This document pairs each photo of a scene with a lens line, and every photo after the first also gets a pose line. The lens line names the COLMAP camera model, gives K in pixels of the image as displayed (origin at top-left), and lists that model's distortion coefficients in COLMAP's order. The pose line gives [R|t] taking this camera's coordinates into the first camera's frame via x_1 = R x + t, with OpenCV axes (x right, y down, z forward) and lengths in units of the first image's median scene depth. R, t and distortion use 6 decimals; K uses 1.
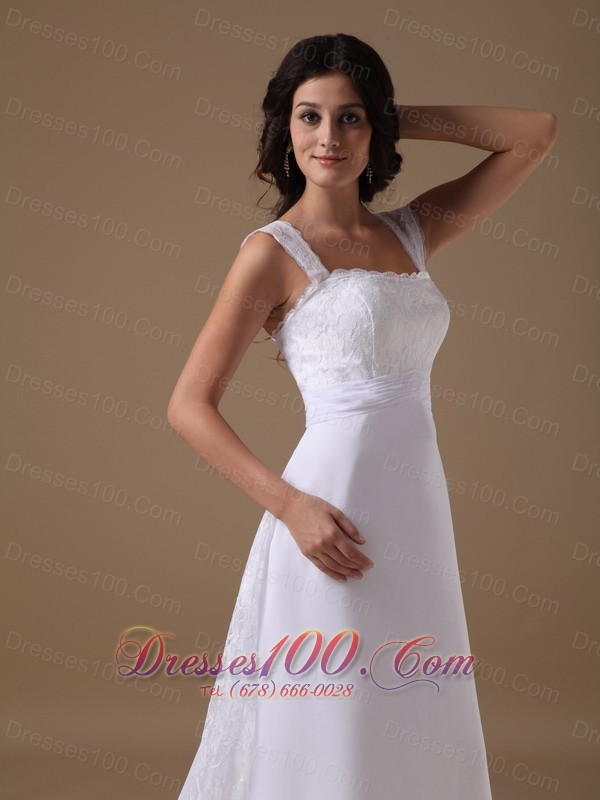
lens RADIAL K [[1961.1, 0, 300.0], [0, 1961.1, 400.0], [0, 0, 1]] dist [0.019152, -0.126112]
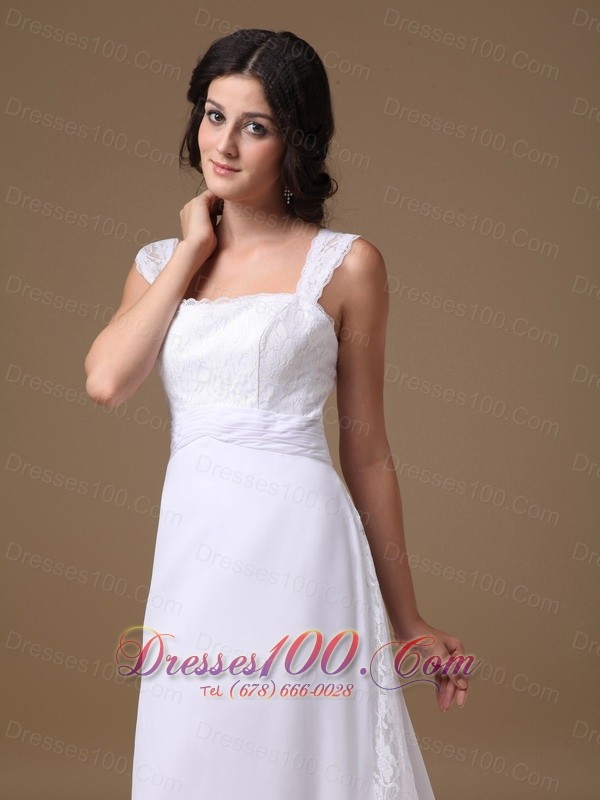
lens RADIAL K [[1960.6, 0, 300.0], [0, 1960.6, 400.0], [0, 0, 1]] dist [0.035083, -0.420639]
pose [[1.000000, 0.000170, -0.000022, -0.000019], [-0.000170, 0.999999, 0.001232, -0.137565], [0.000023, -0.001232, 0.999999, 0.000164]]
